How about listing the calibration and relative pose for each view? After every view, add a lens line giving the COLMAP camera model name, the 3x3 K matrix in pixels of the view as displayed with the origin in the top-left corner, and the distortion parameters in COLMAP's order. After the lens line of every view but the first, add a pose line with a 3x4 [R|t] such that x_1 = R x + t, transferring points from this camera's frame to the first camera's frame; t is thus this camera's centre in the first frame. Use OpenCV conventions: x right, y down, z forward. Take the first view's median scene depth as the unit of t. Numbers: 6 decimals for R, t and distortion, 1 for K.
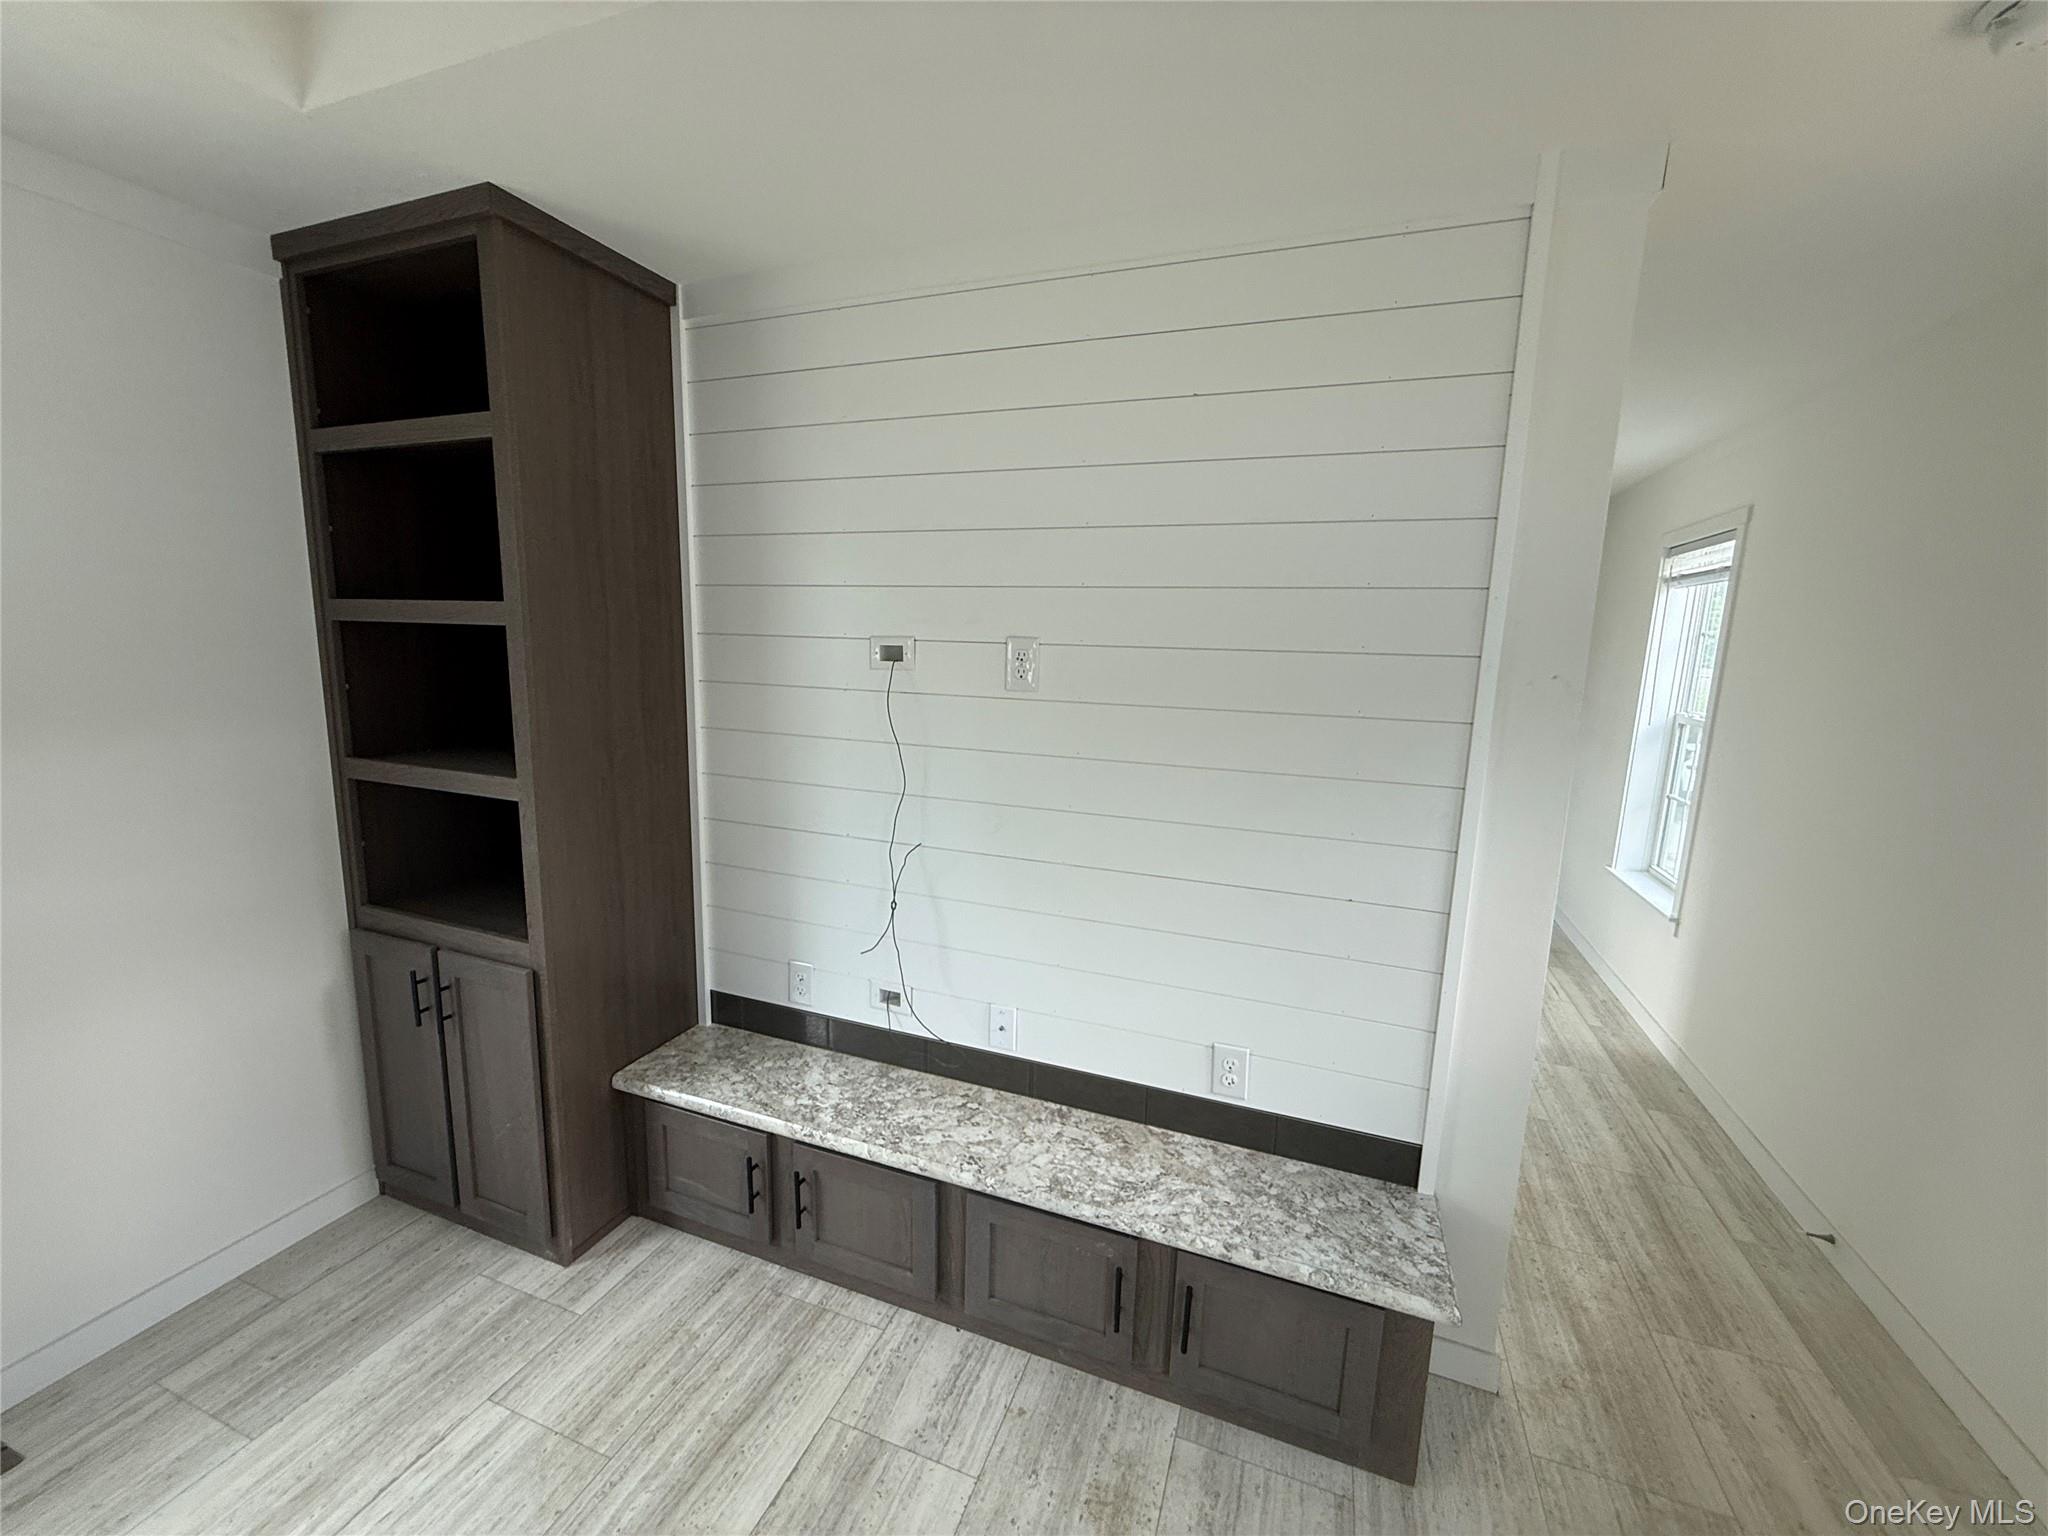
lens RADIAL K [[816.8, 0, 1019.2], [0, 816.8, 771.3], [0, 0, 1]] dist [0.000506, -0.000595]
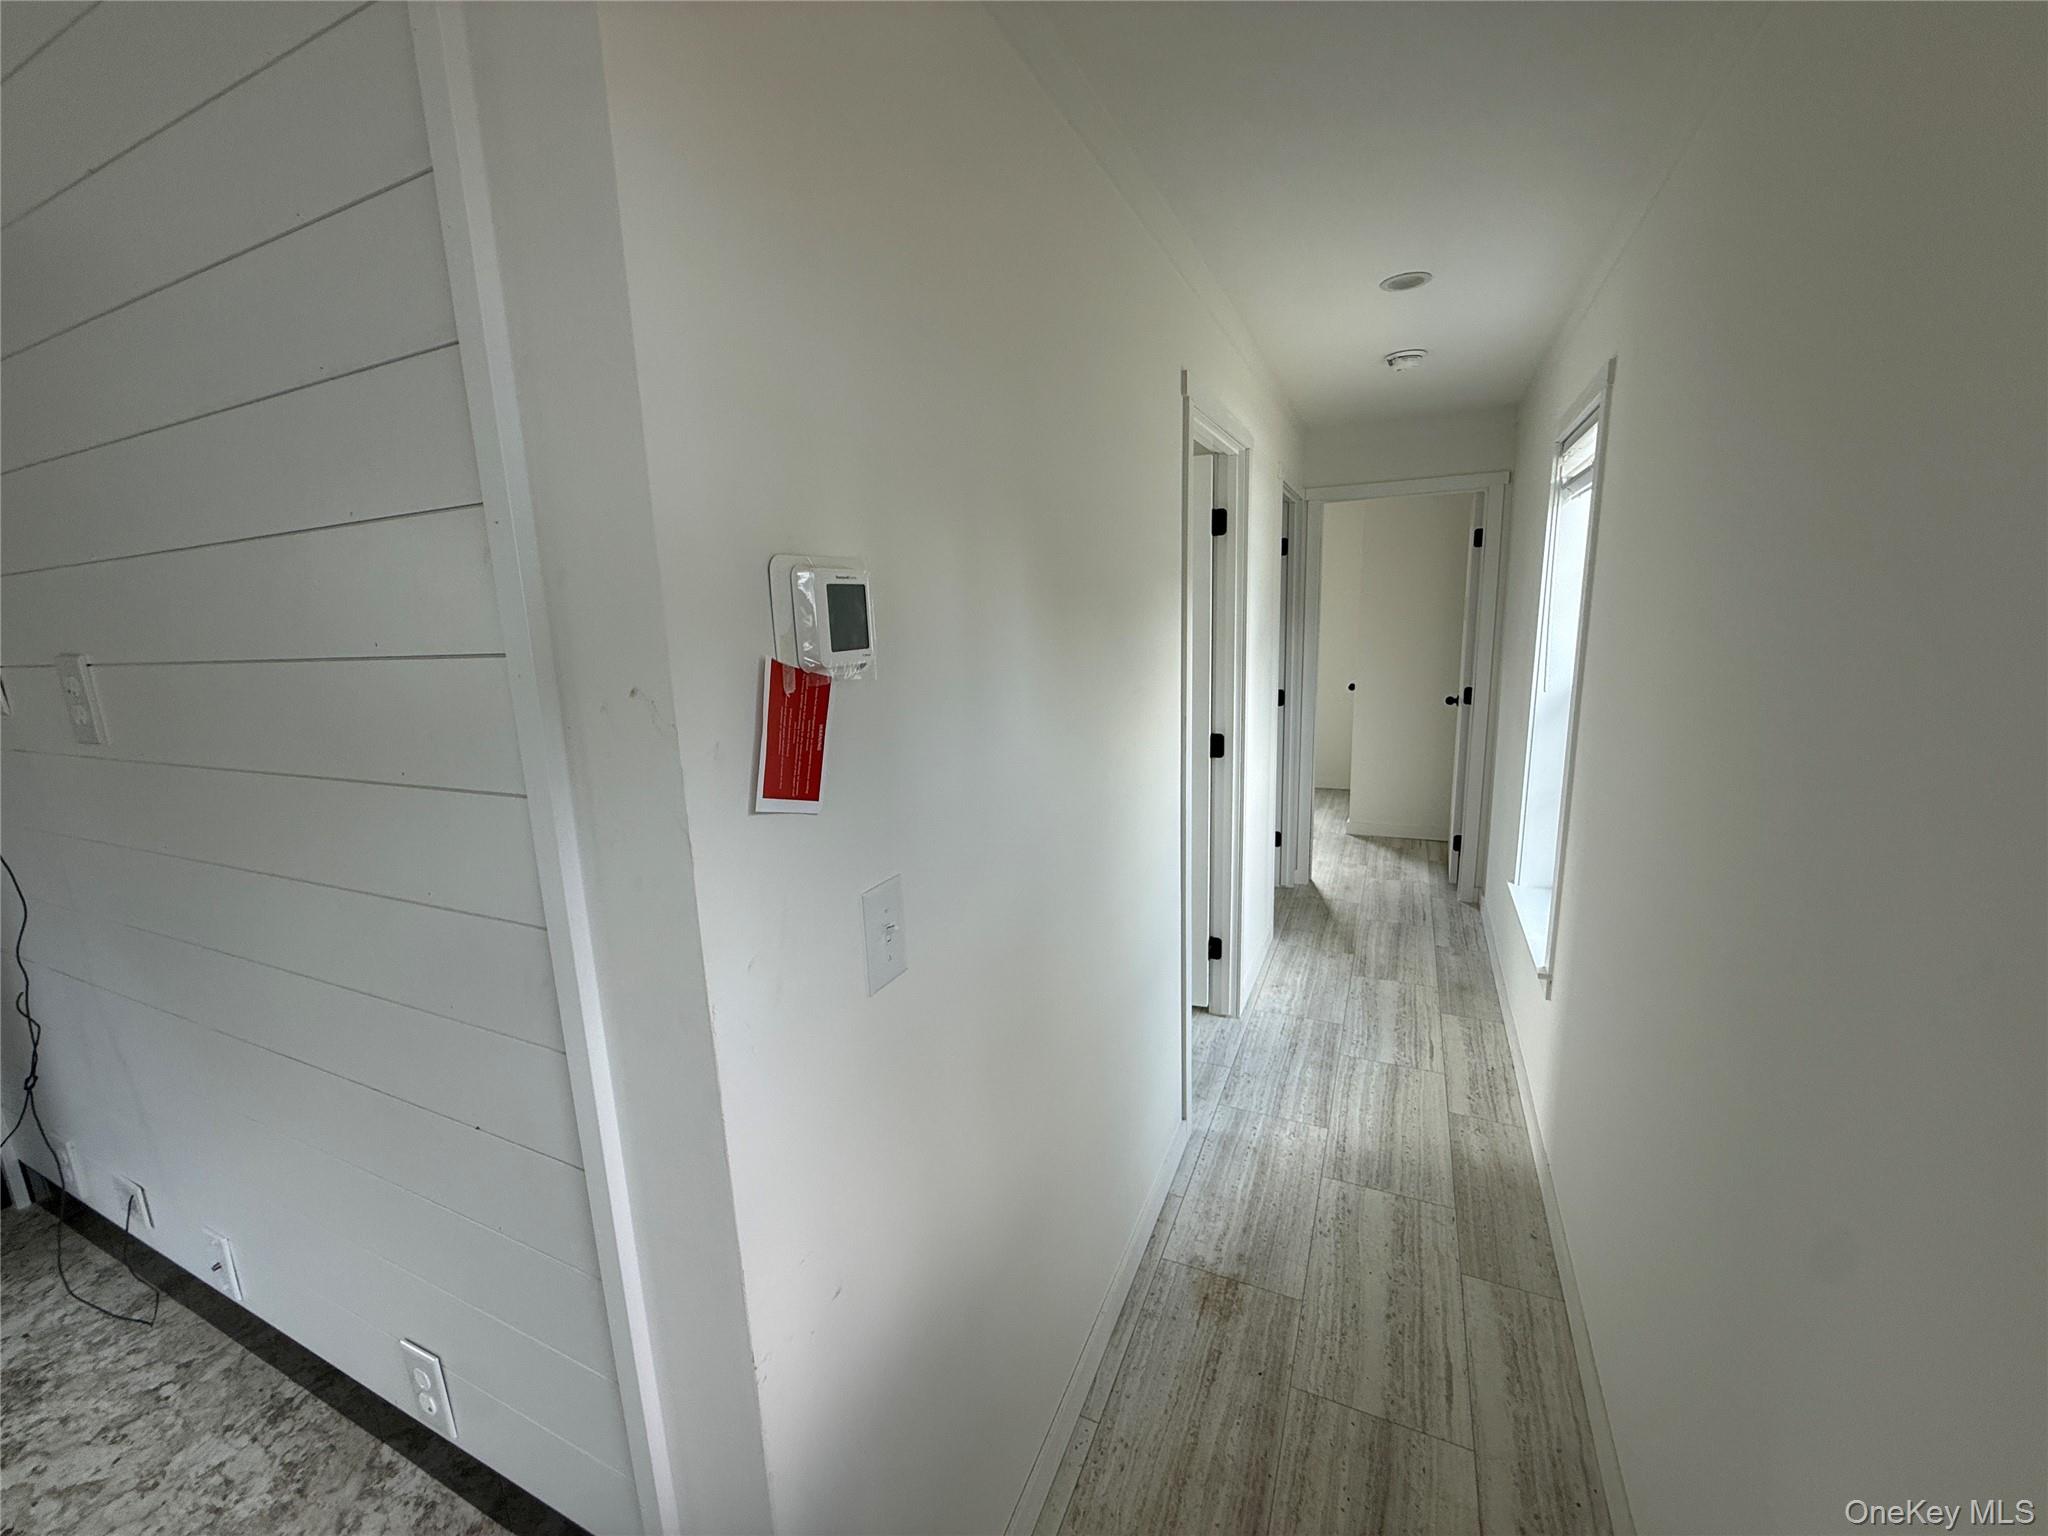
lens RADIAL K [[817.2, 0, 1022.0], [0, 817.2, 770.1], [0, 0, 1]] dist [-0.003563, -0.000298]
pose [[0.995050, -0.048909, -0.086502, 0.462893], [0.051466, 0.998294, 0.027580, -0.038481], [0.085006, -0.031895, 0.995870, 0.297909]]
